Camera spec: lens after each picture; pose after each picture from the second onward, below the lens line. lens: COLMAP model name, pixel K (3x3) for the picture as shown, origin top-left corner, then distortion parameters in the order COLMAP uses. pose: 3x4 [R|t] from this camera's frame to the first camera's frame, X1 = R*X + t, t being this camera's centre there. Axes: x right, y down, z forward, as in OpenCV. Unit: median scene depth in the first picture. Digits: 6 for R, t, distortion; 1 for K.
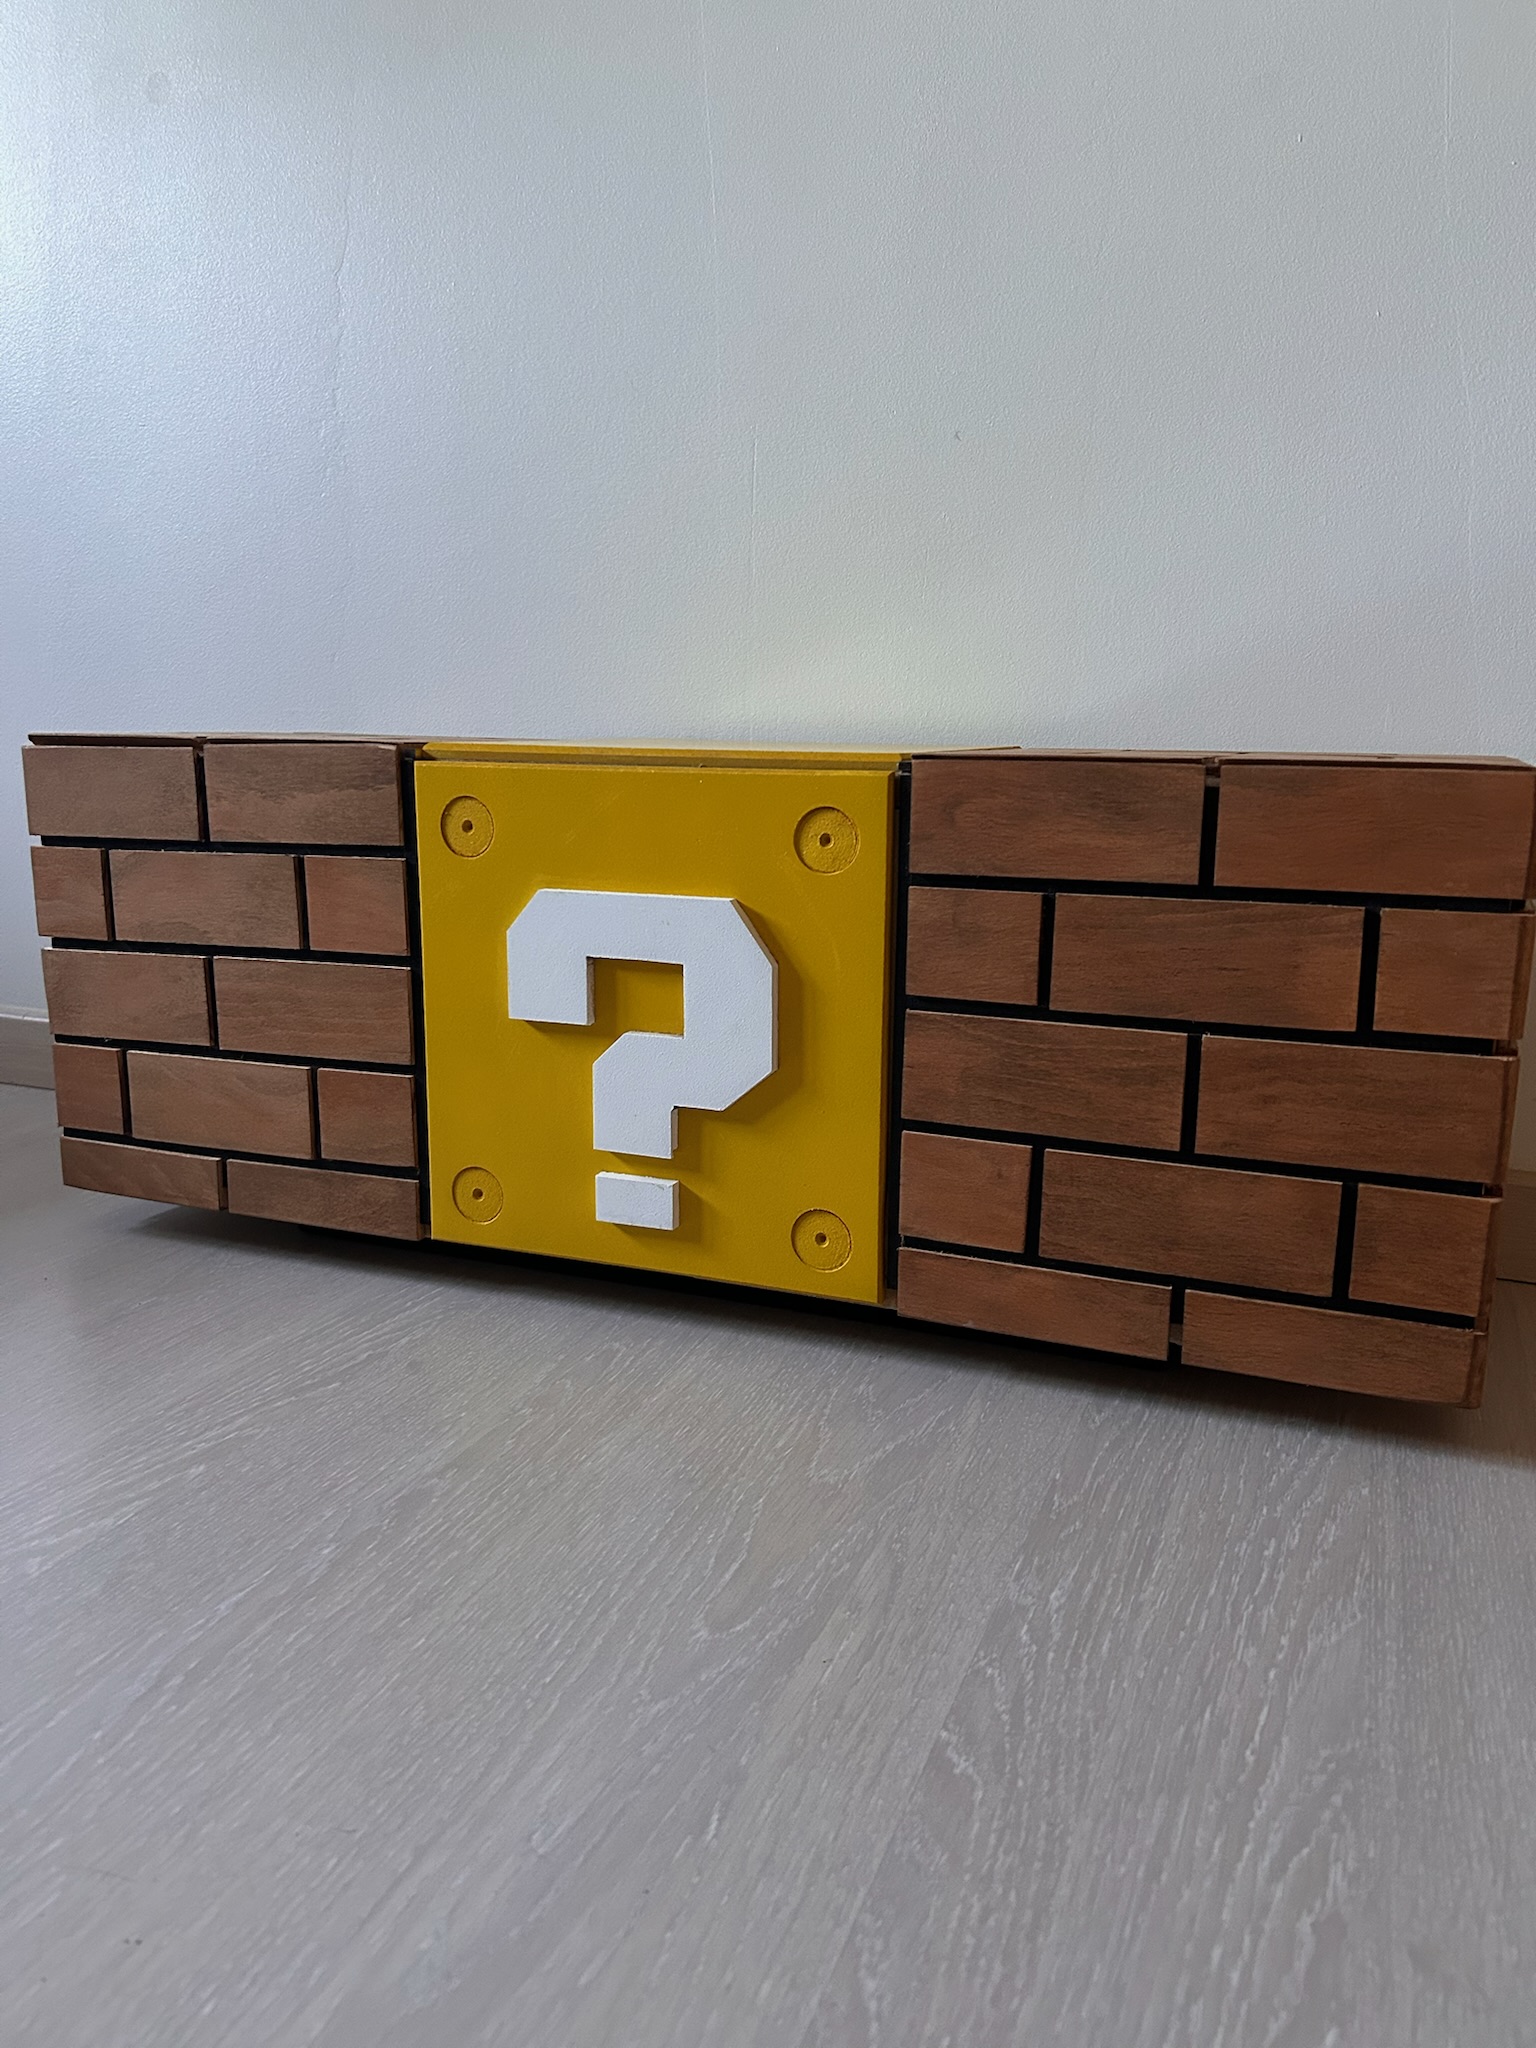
lens RADIAL K [[1542.3, 0, 781.3], [0, 1542.3, 1006.9], [0, 0, 1]] dist [0.009387, -0.020475]
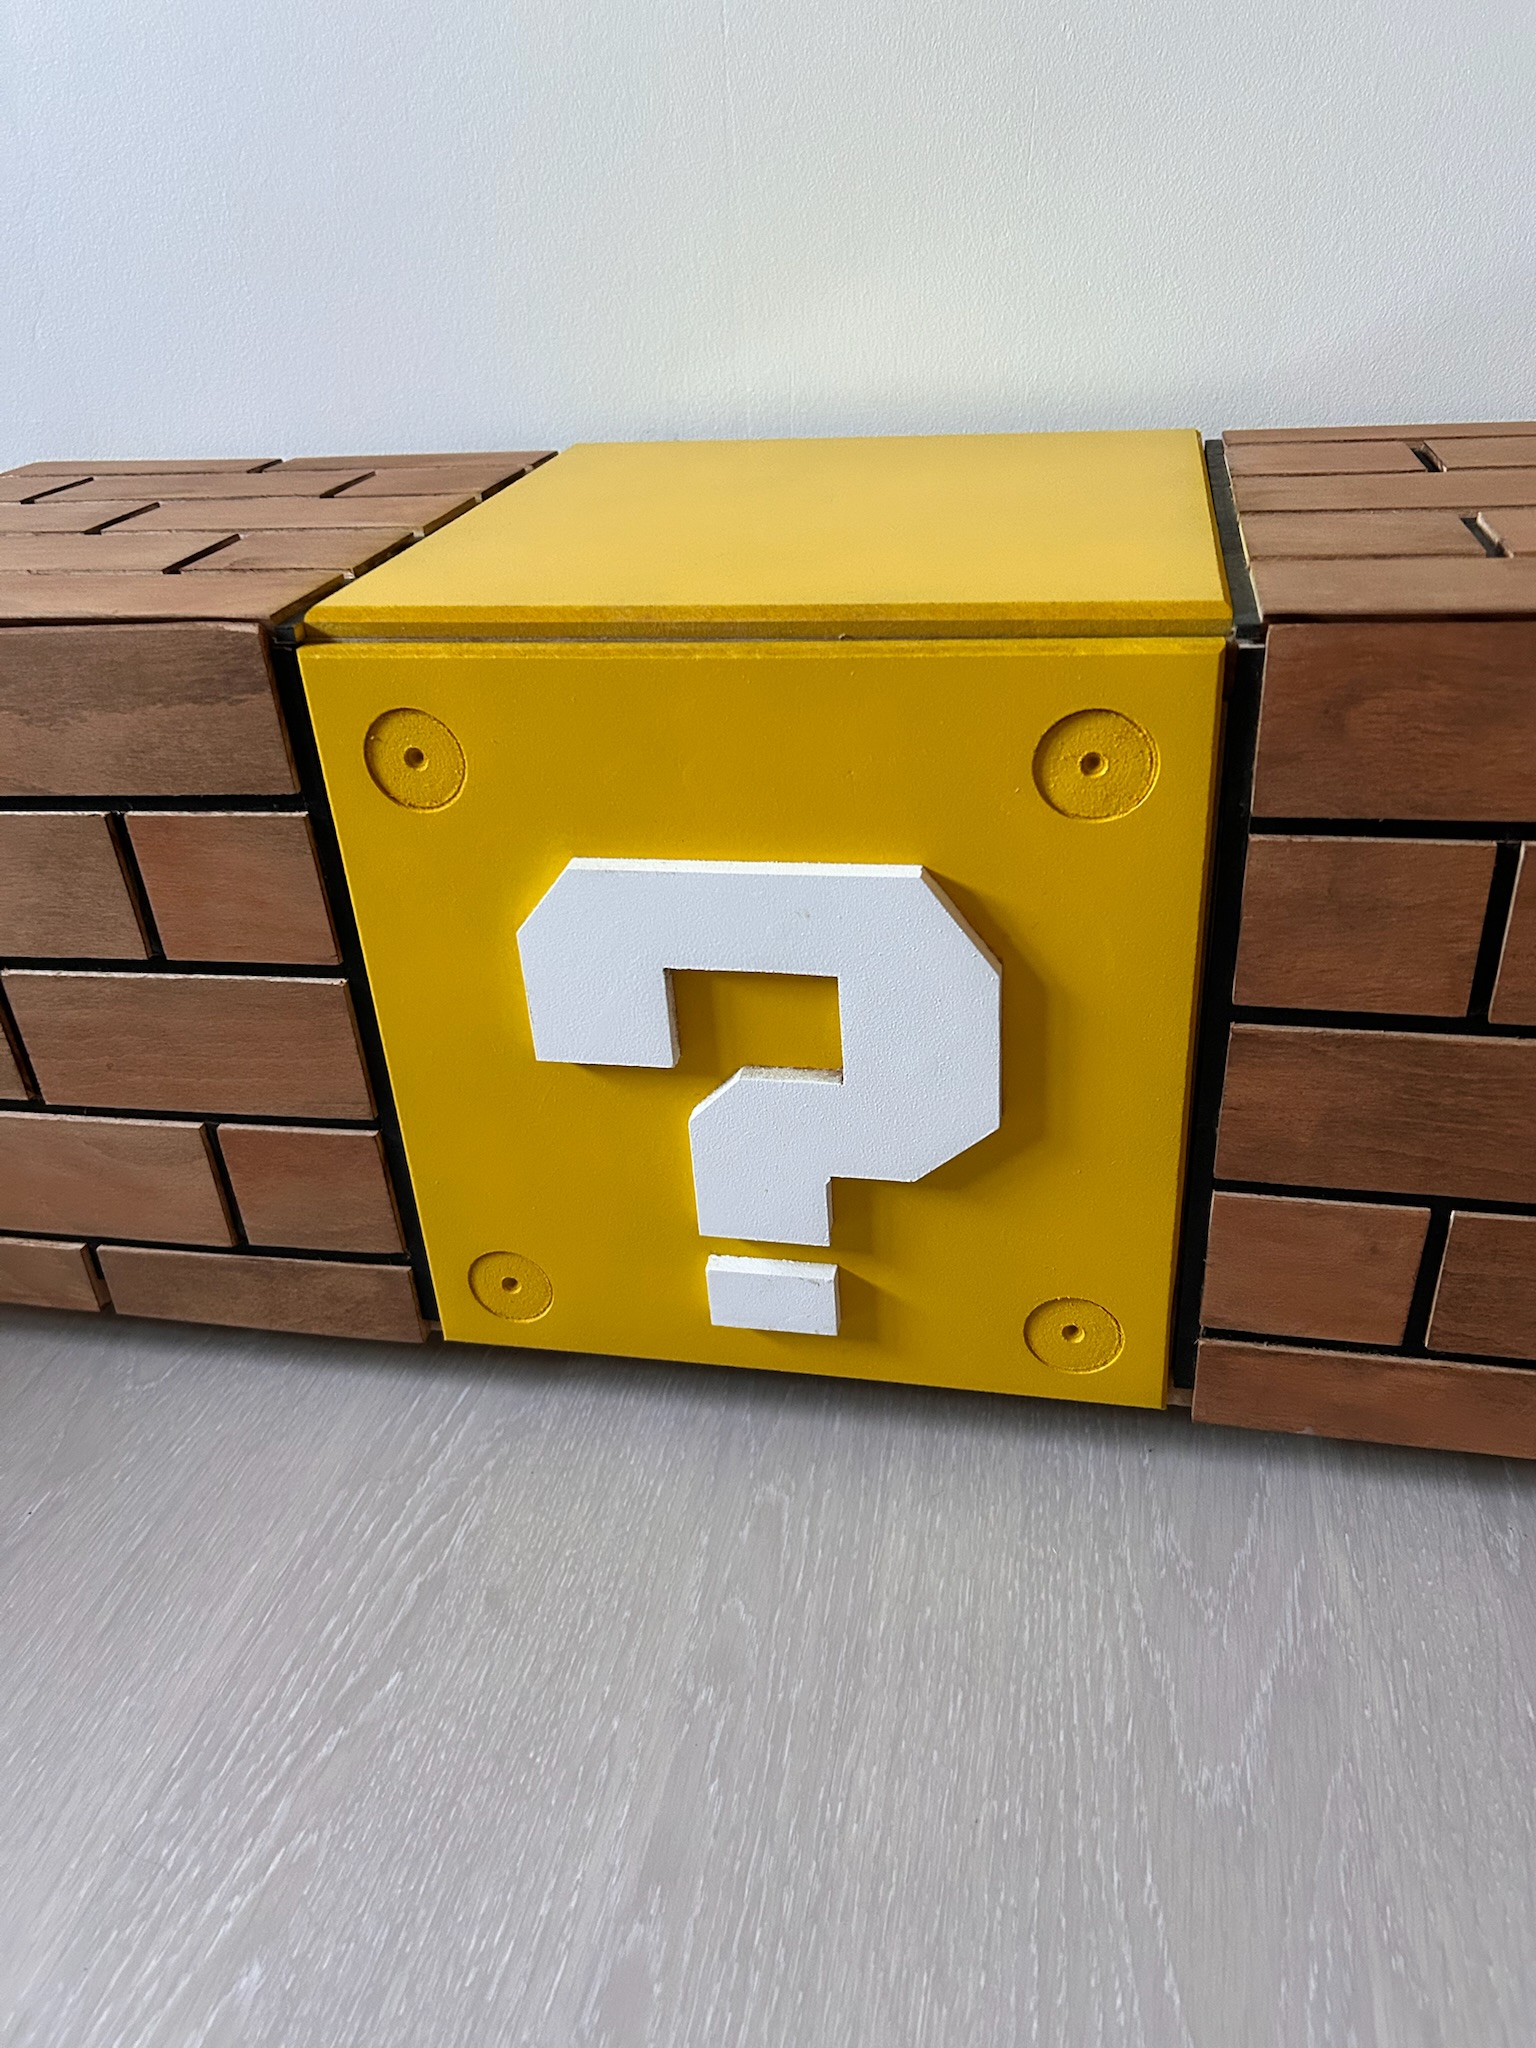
lens RADIAL K [[1542.3, 0, 736.7], [0, 1542.3, 1004.6], [0, 0, 1]] dist [0.009387, -0.020475]
pose [[0.984734, -0.143269, 0.098853, -0.181637], [0.104985, 0.941848, 0.319218, -0.235855], [-0.138839, -0.303967, 0.942511, 0.482585]]
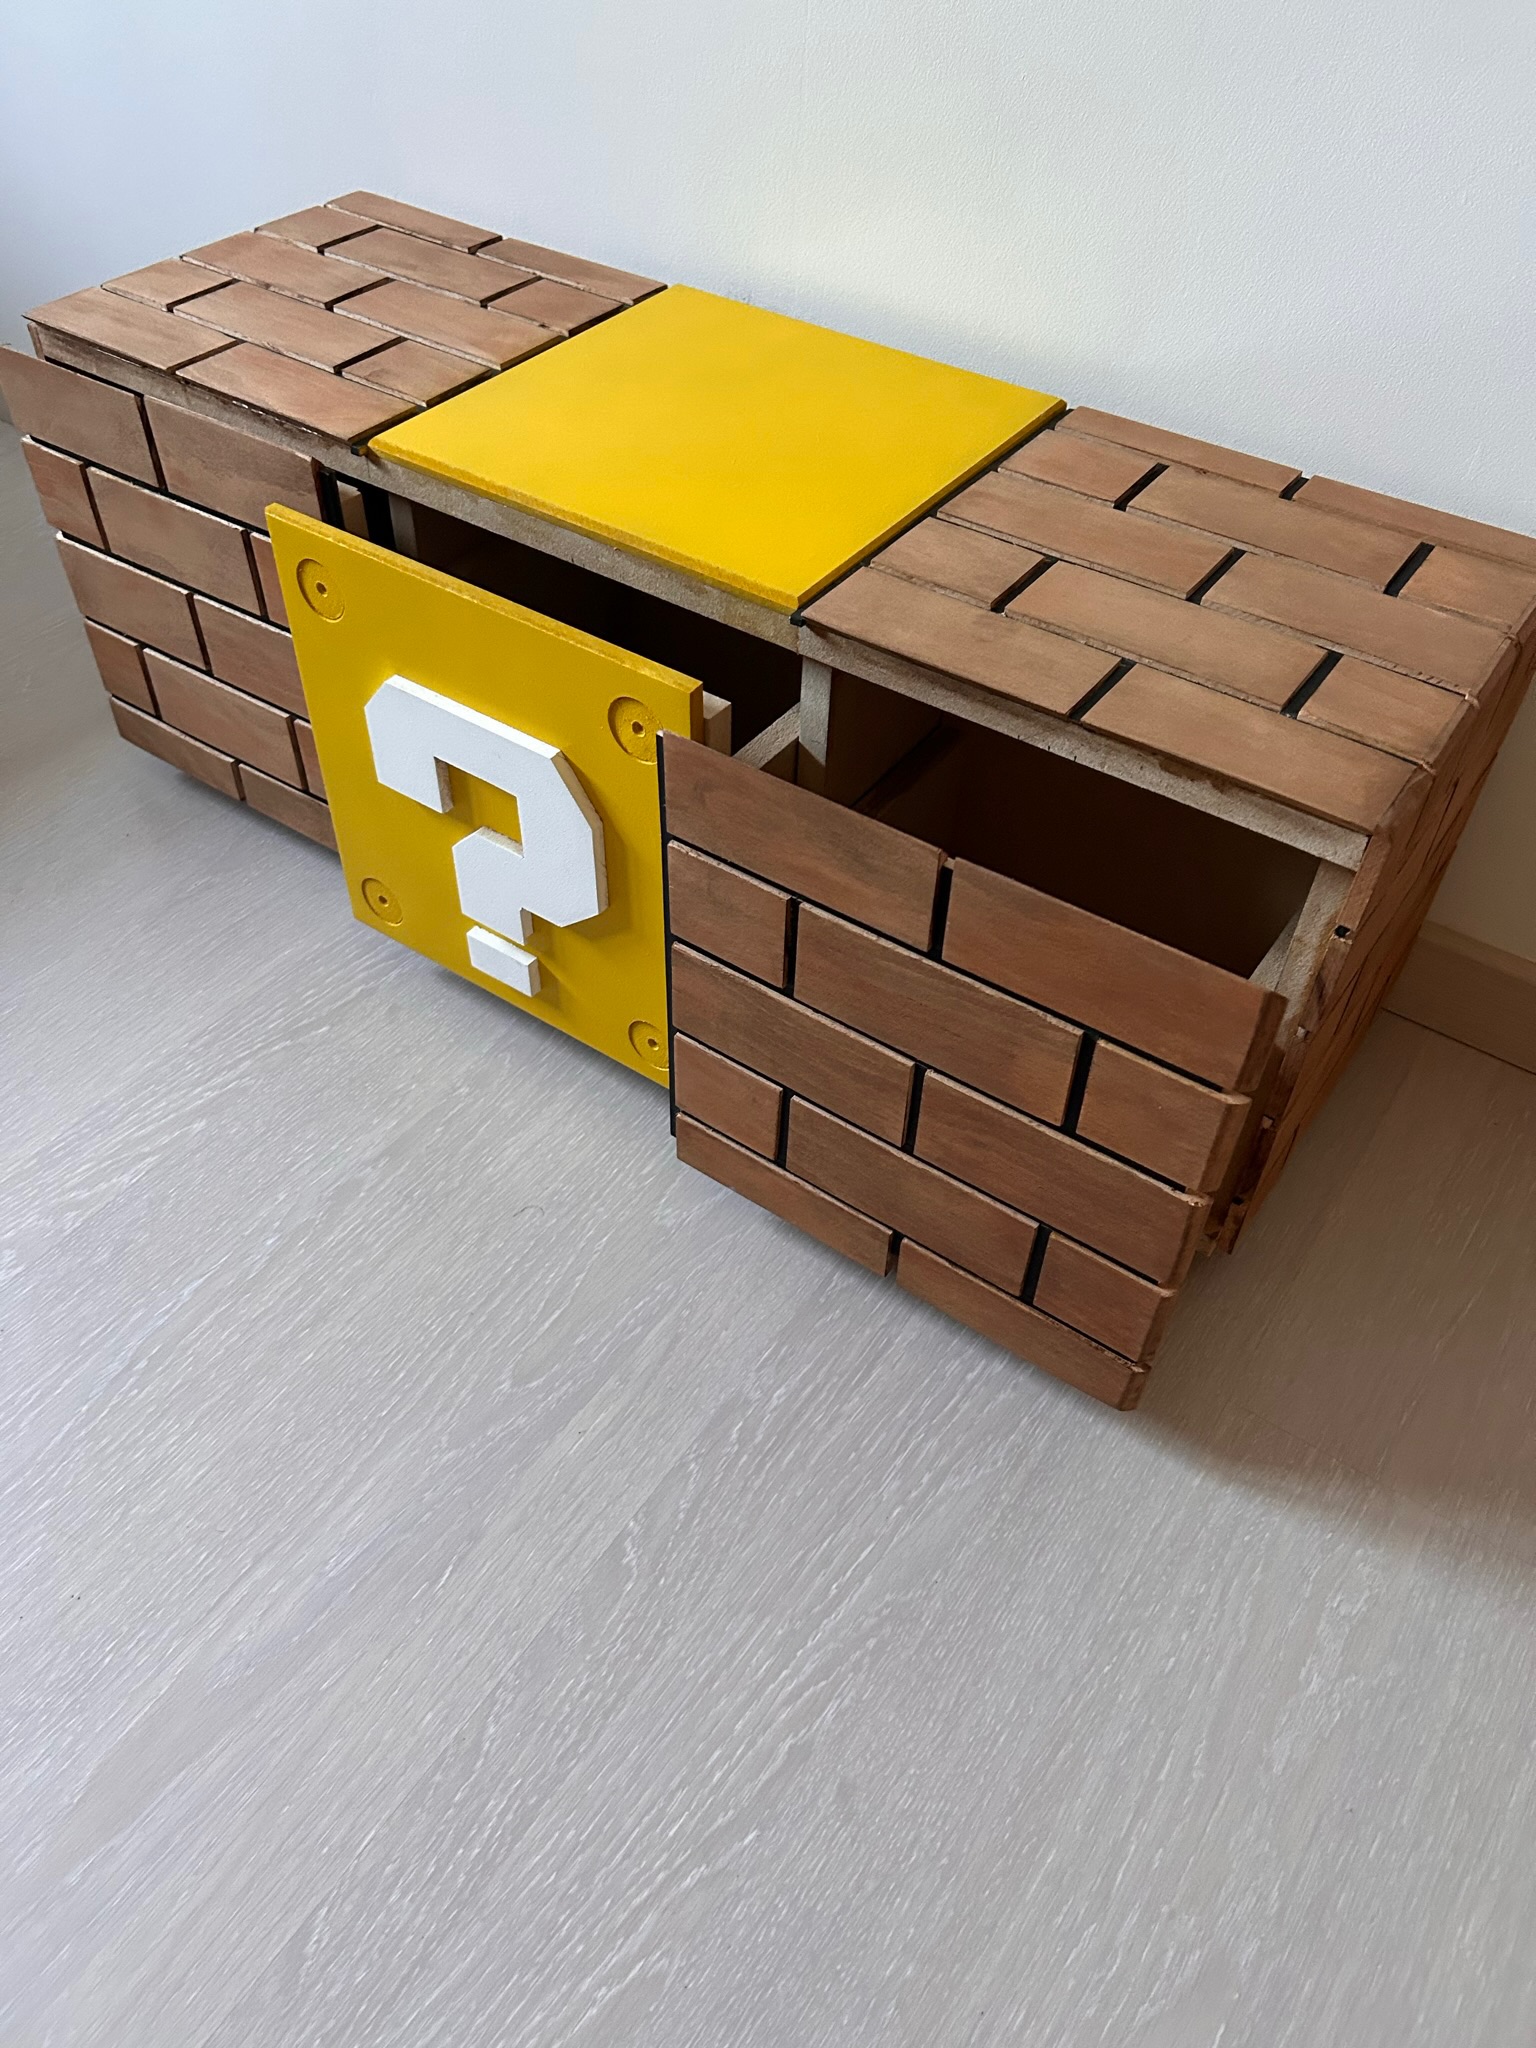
lens RADIAL K [[1542.3, 0, 796.5], [0, 1542.3, 1016.6], [0, 0, 1]] dist [0.009387, -0.020475]
pose [[0.975094, 0.170282, -0.142113, 0.268056], [-0.061160, 0.822341, 0.565699, -0.516130], [0.213194, -0.542918, 0.812274, 0.095490]]
